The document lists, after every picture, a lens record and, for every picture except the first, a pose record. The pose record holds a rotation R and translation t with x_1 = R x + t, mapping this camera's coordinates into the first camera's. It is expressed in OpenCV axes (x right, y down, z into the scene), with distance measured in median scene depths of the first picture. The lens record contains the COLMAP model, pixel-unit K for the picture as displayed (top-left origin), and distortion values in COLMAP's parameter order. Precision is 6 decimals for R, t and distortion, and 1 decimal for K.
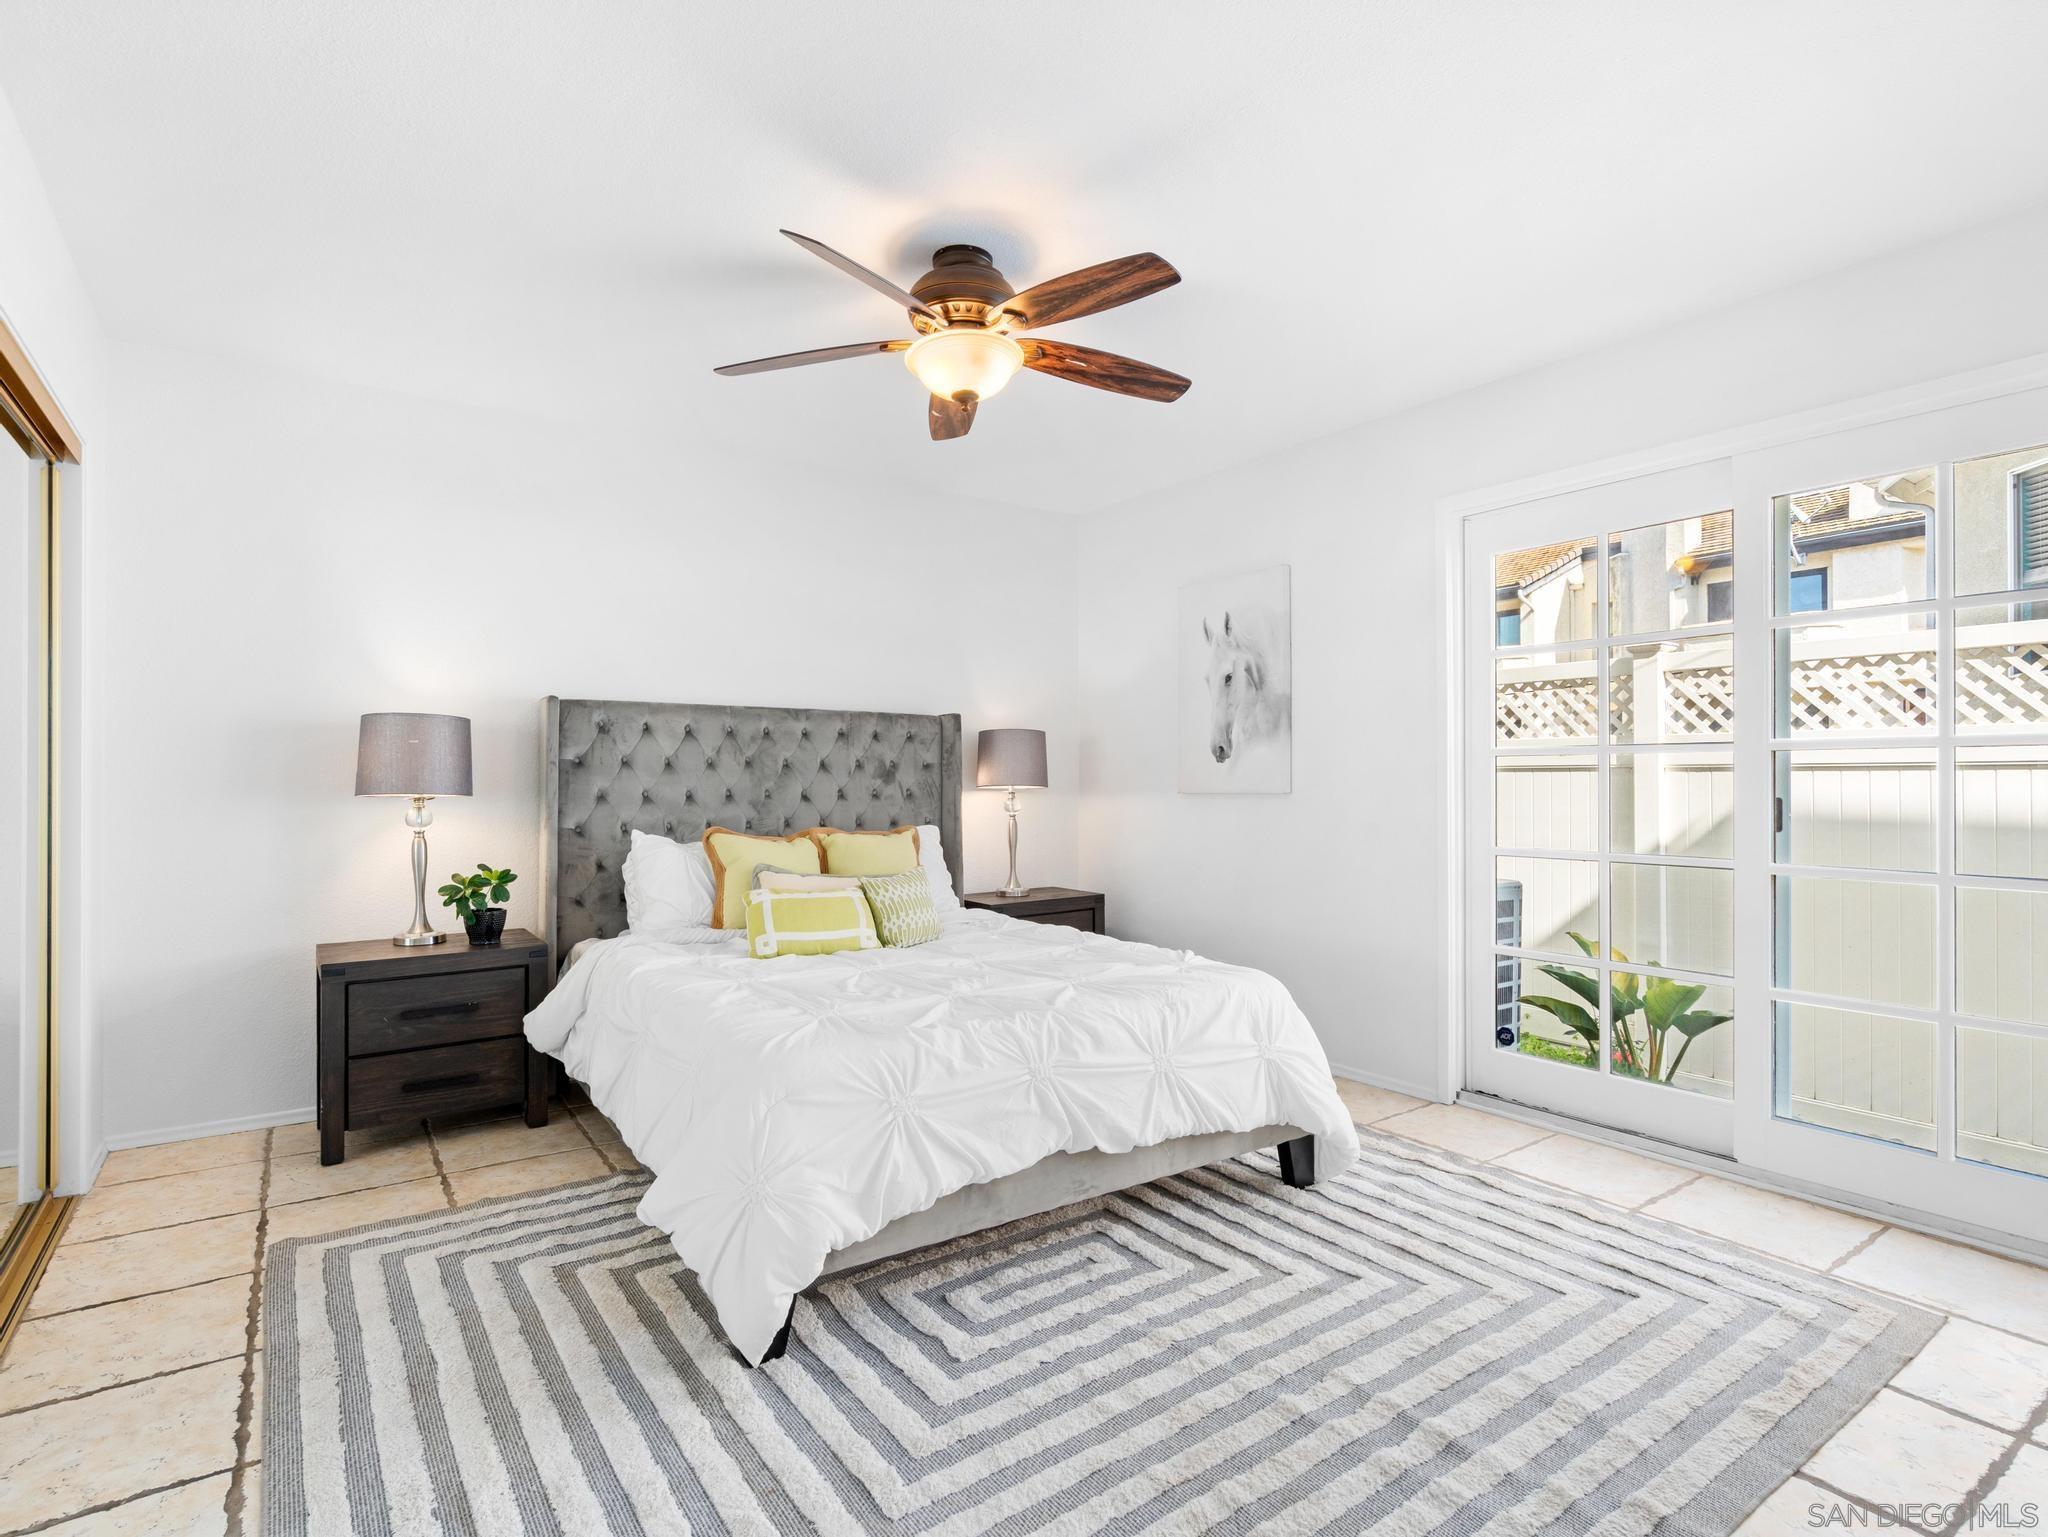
lens RADIAL K [[1048.7, 0, 1017.9], [0, 1048.7, 776.3], [0, 0, 1]] dist [-0.011547, 0.005697]
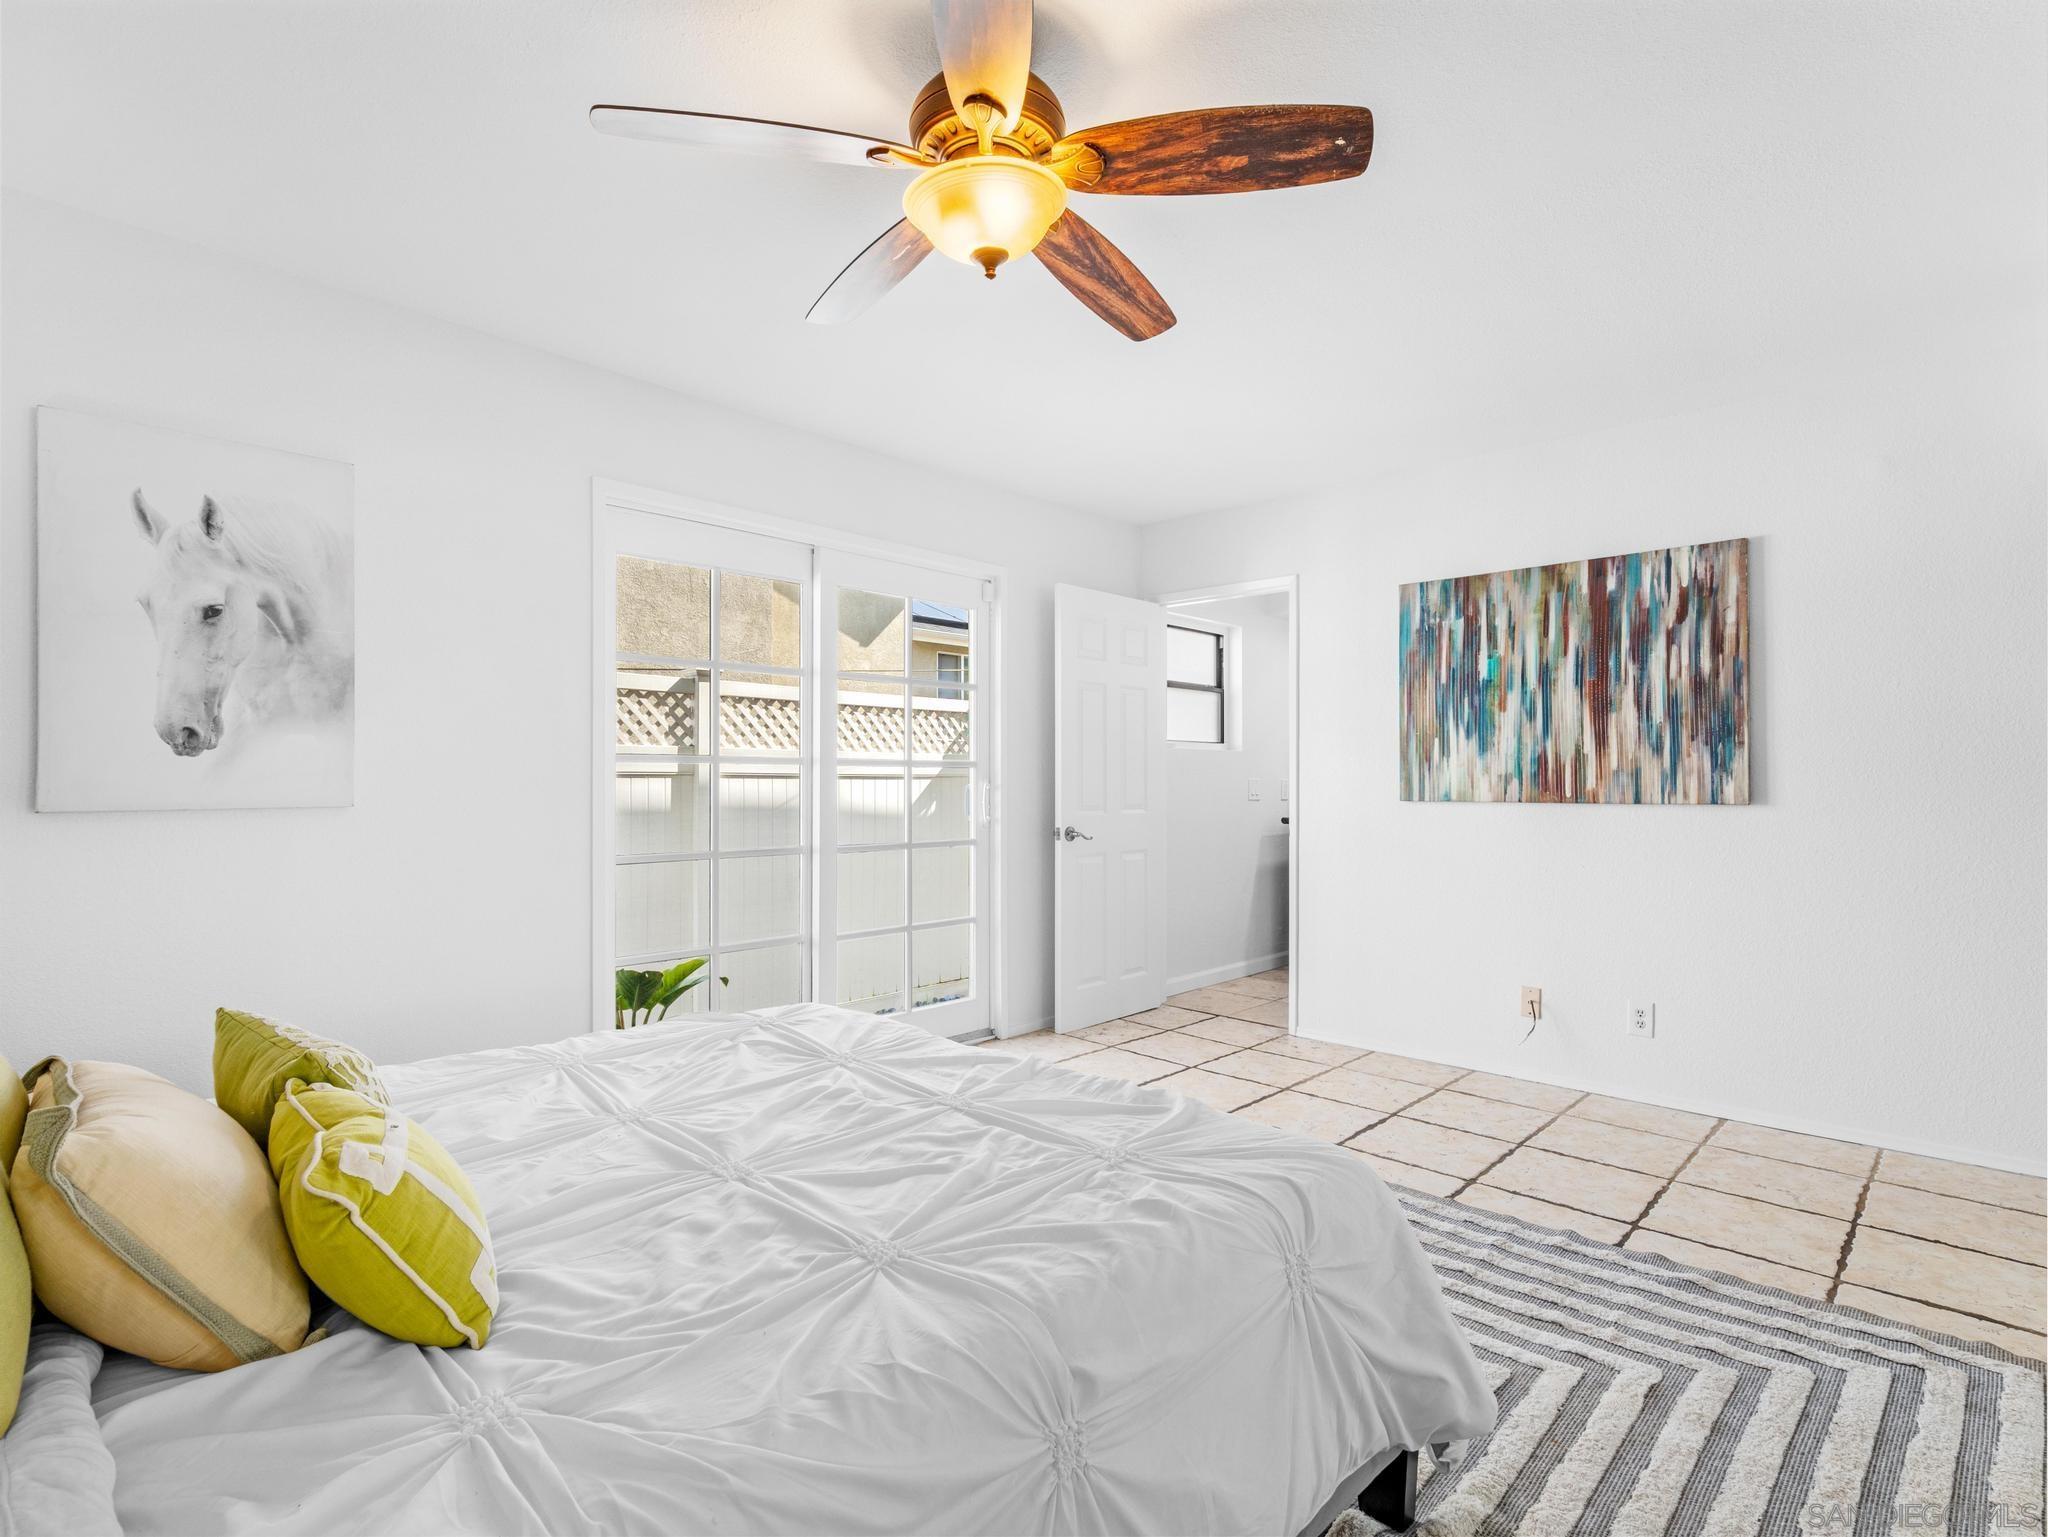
lens RADIAL K [[1048.7, 0, 1015.6], [0, 1048.7, 767.9], [0, 0, 1]] dist [-0.011547, 0.005697]
pose [[-0.216706, 0.015140, 0.976119, -0.470763], [-0.002325, 0.999869, -0.016025, 0.001055], [-0.976234, -0.005743, -0.216643, 0.709560]]
